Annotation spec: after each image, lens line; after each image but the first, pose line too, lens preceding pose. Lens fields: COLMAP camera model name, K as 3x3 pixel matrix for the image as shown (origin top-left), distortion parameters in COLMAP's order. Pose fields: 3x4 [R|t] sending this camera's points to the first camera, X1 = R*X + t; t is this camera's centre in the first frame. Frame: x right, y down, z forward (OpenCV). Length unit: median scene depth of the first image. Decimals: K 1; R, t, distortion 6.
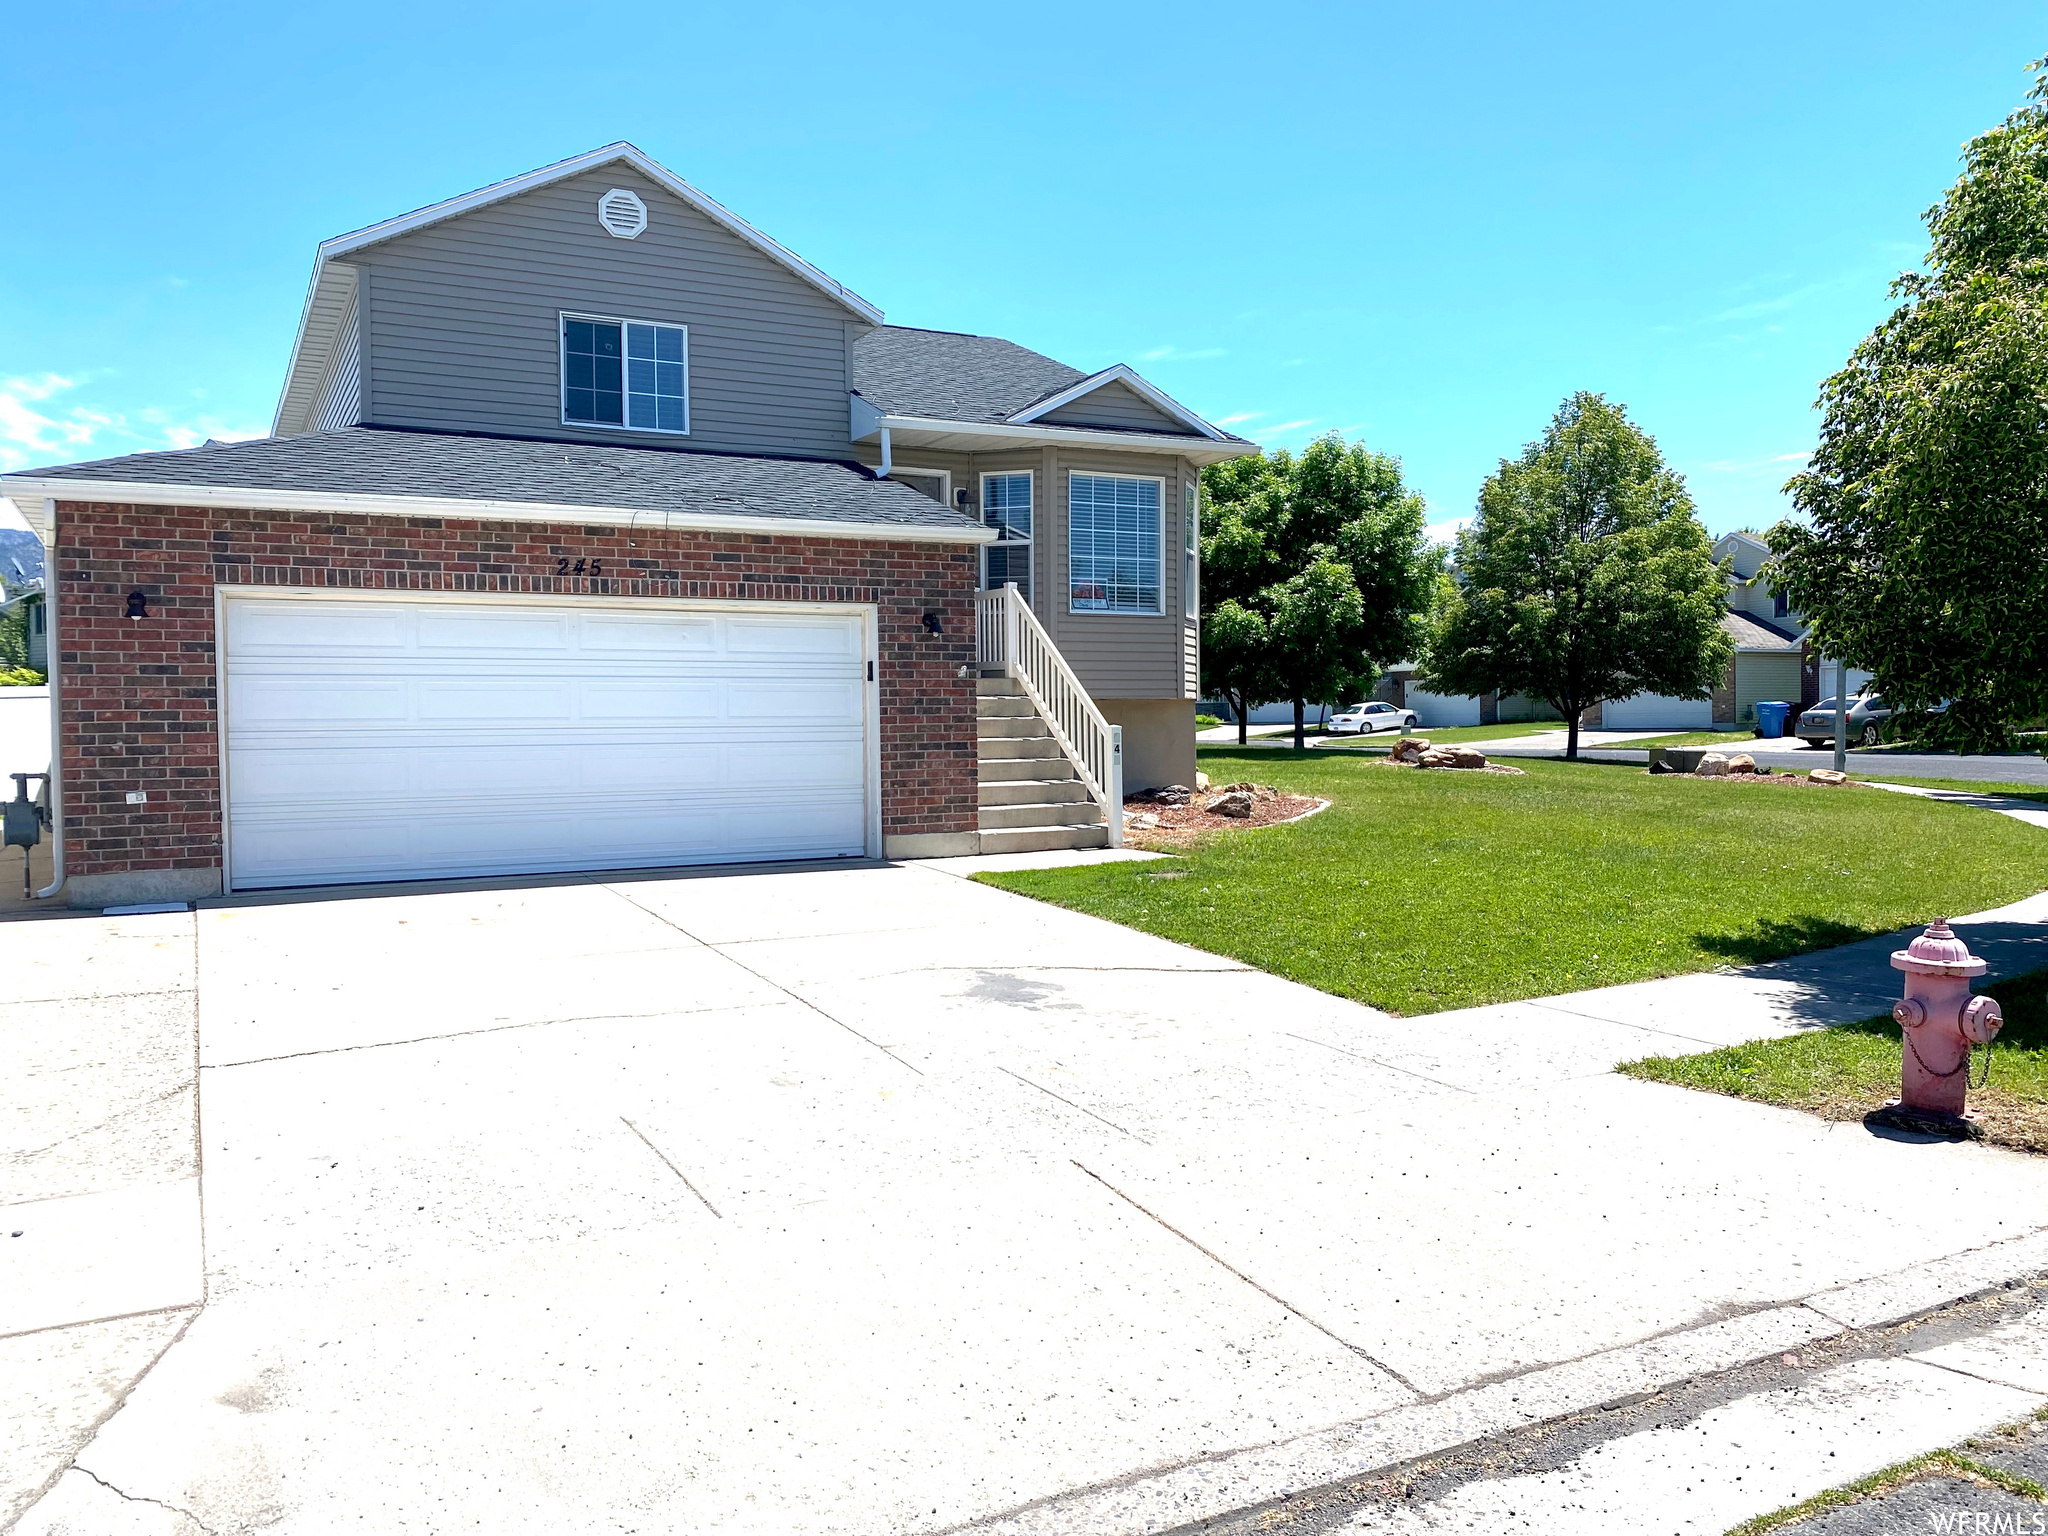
lens RADIAL K [[1554.5, 0, 1026.6], [0, 1554.5, 768.9], [0, 0, 1]] dist [-0.001680, -0.002171]
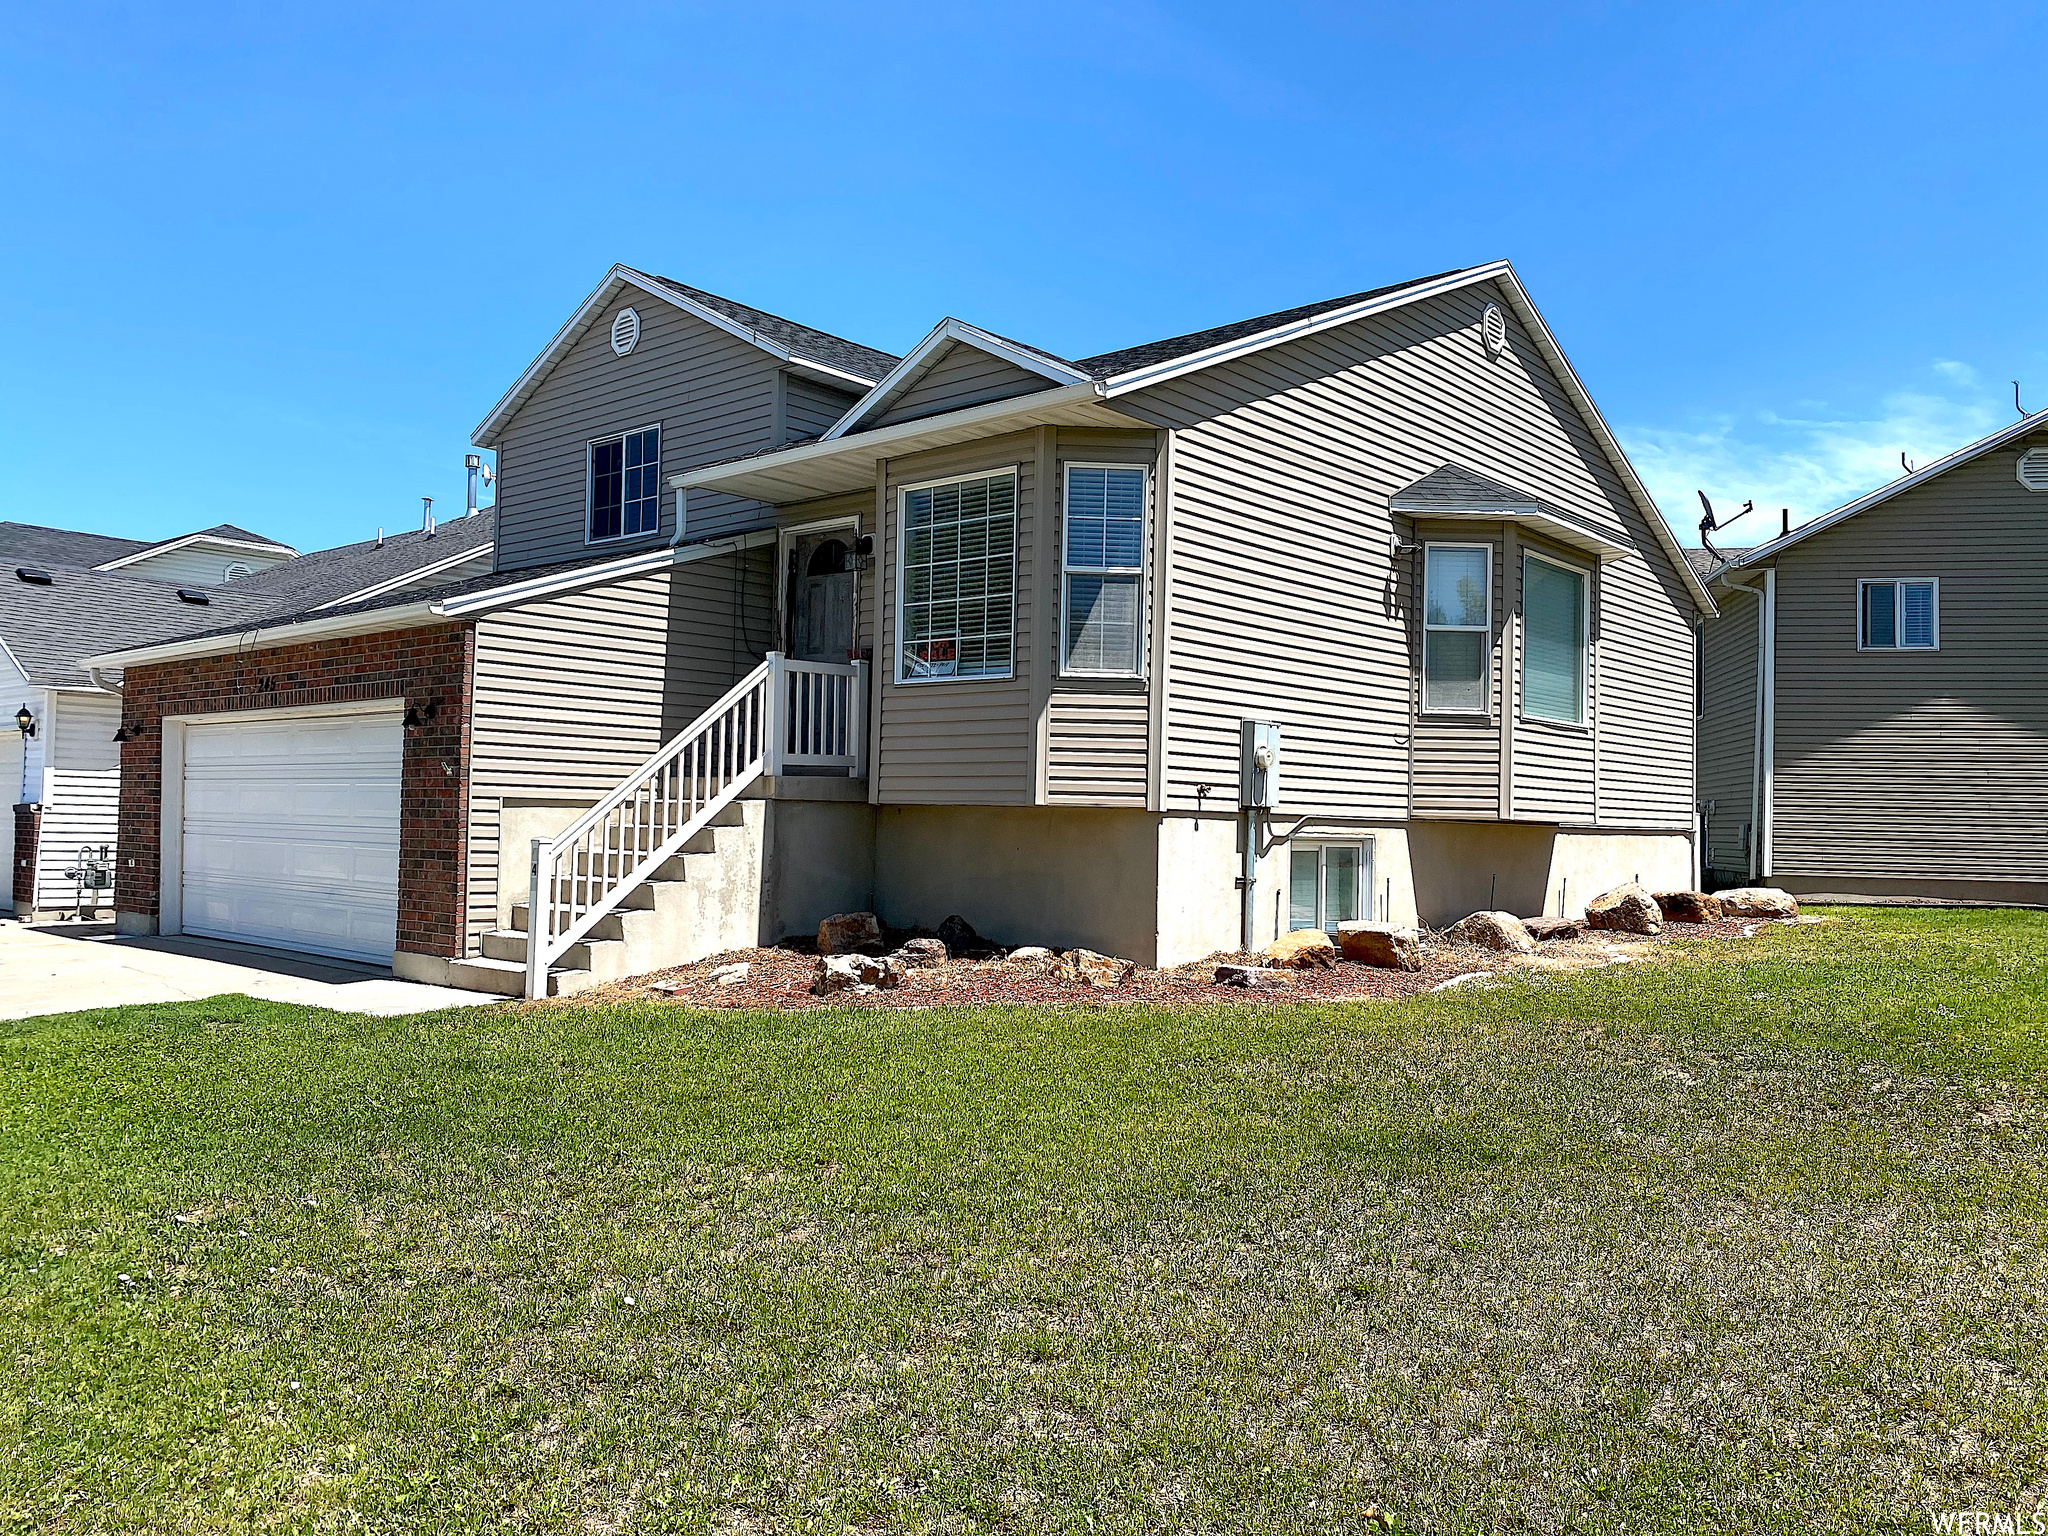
lens RADIAL K [[1554.5, 0, 1025.4], [0, 1554.5, 771.8], [0, 0, 1]] dist [-0.001680, -0.002171]
pose [[0.354140, -0.013904, -0.935089, 0.795799], [-0.053384, 0.997958, -0.035057, -0.043914], [0.933667, 0.062334, 0.352675, 0.902106]]
